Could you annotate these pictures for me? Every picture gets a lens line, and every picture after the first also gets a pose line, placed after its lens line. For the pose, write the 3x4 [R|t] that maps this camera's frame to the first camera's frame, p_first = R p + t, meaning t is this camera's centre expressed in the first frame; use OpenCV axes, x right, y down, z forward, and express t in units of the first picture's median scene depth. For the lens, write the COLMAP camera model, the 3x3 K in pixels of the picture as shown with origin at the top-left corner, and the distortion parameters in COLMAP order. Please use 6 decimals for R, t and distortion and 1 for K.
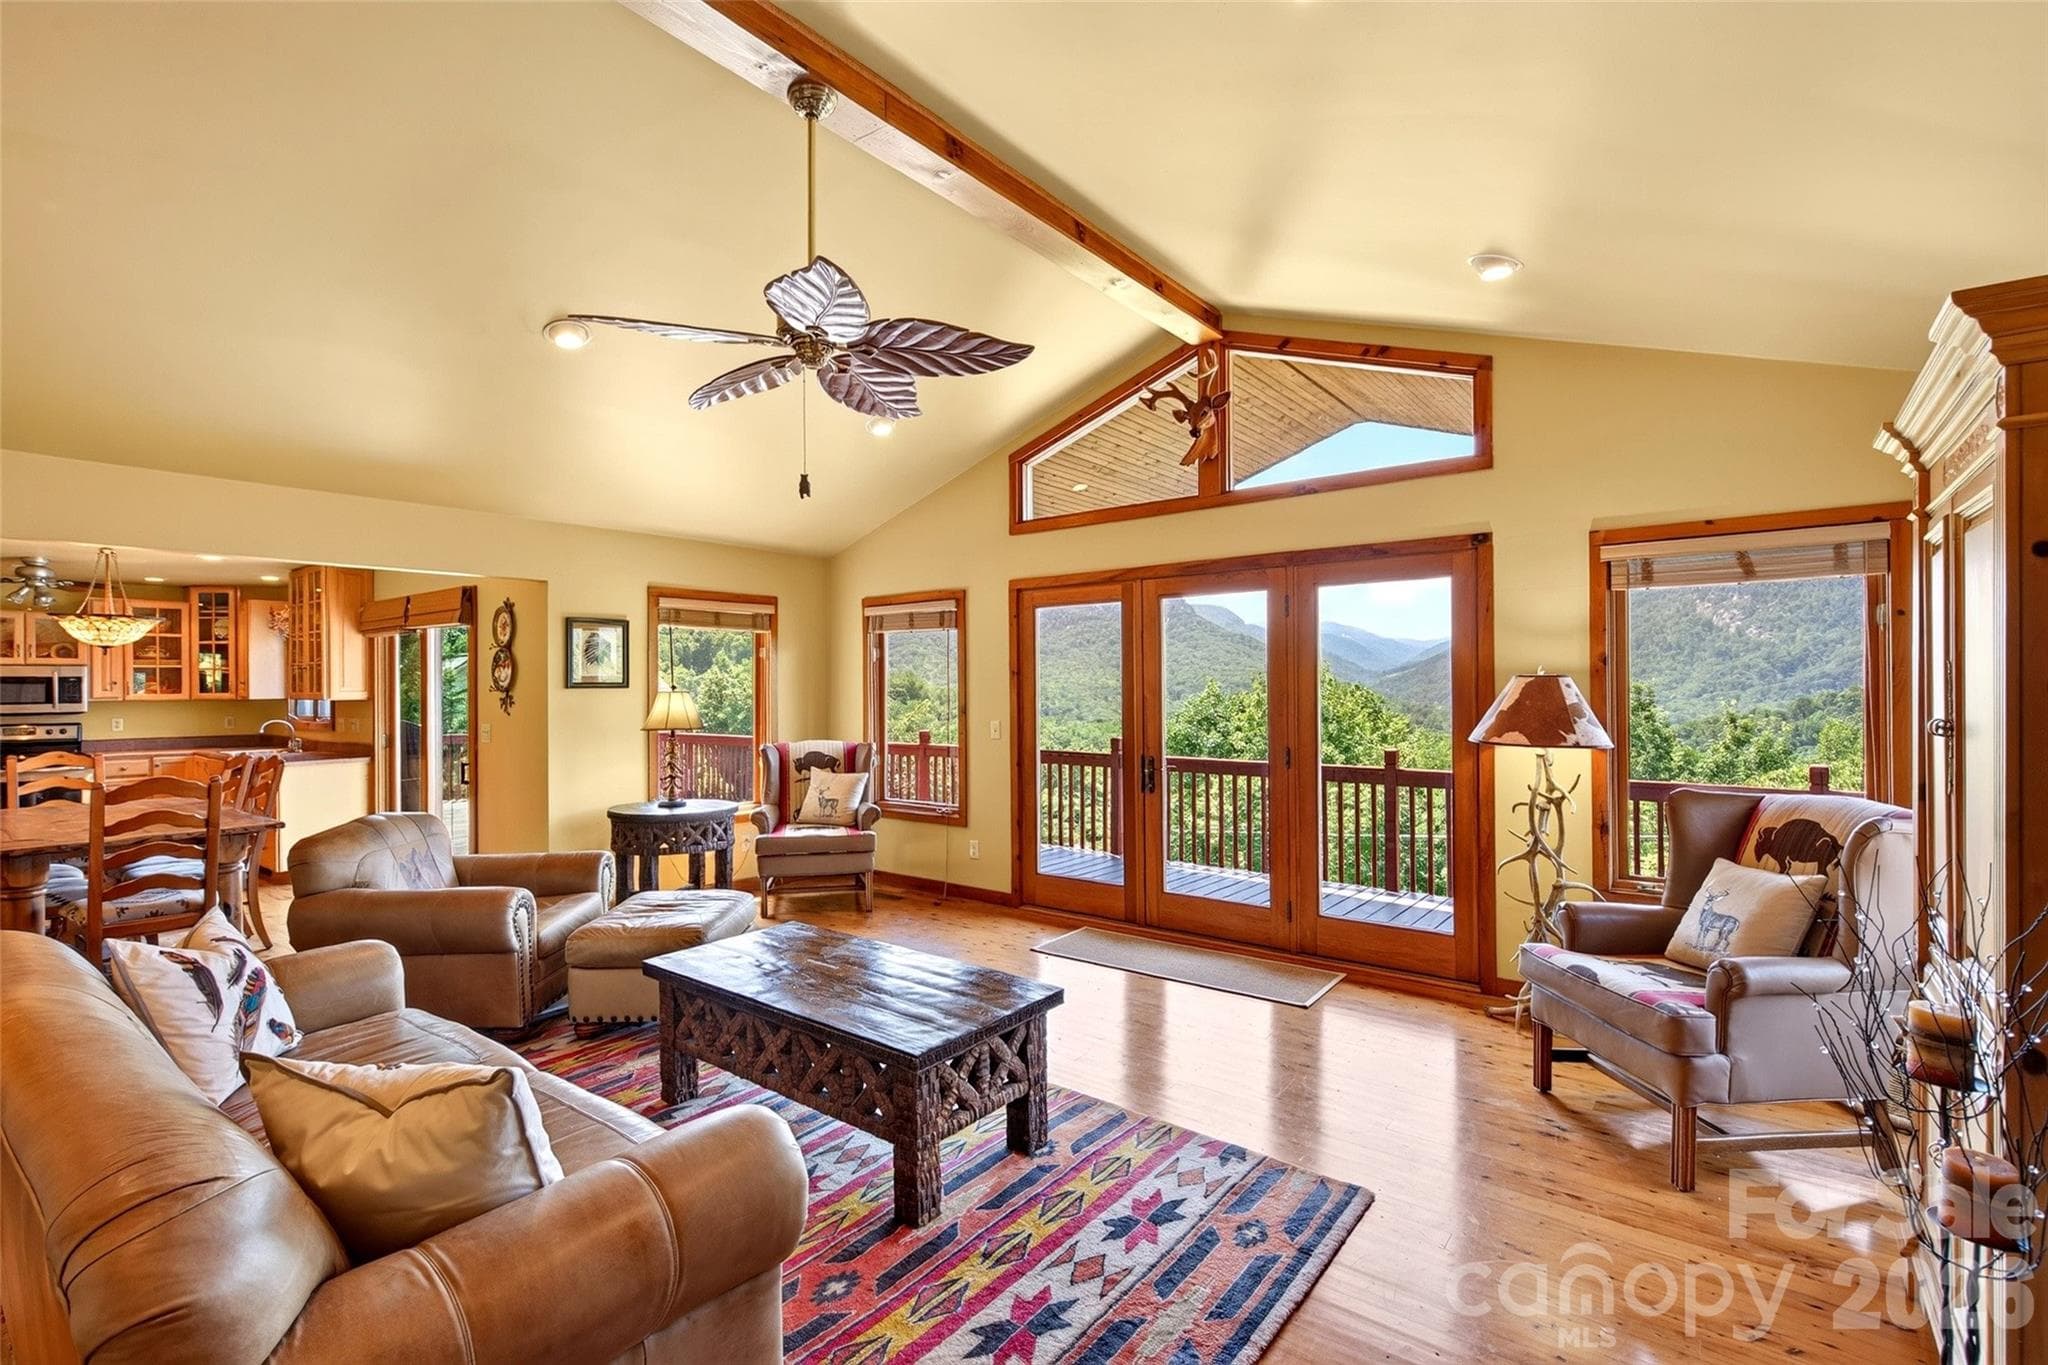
lens RADIAL K [[926.3, 0, 1004.2], [0, 926.3, 689.9], [0, 0, 1]] dist [-0.001430, 0.000561]
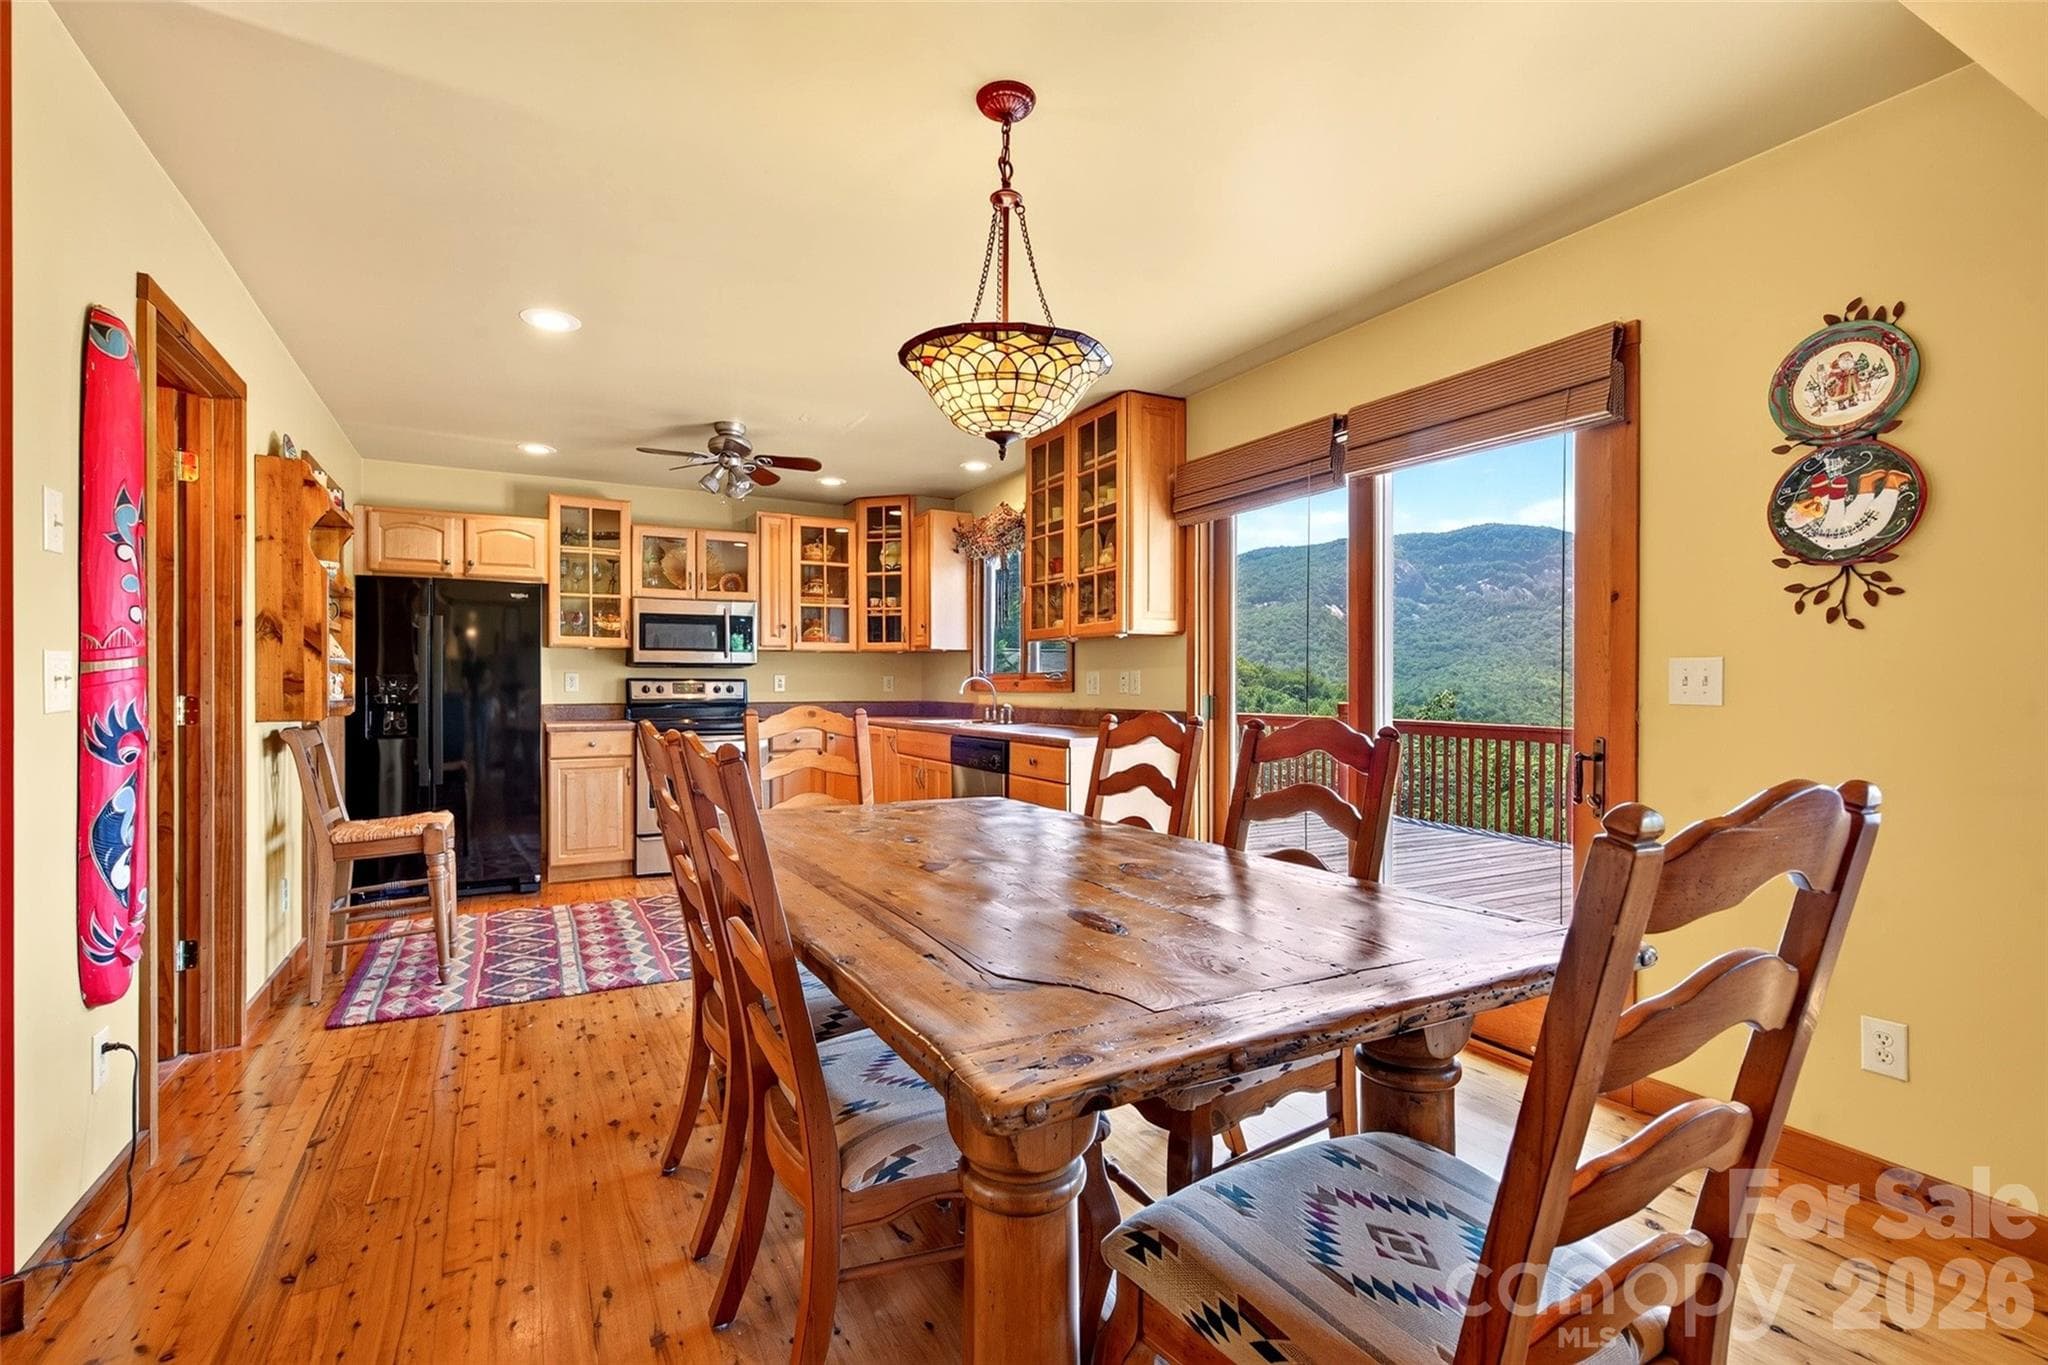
lens RADIAL K [[926.3, 0, 1019.9], [0, 926.3, 688.1], [0, 0, 1]] dist [-0.001430, 0.000561]
pose [[0.921823, 0.009767, -0.387487, -0.499791], [-0.009458, 0.999952, 0.002705, 0.039011], [0.387495, 0.001171, 0.921871, 0.388505]]
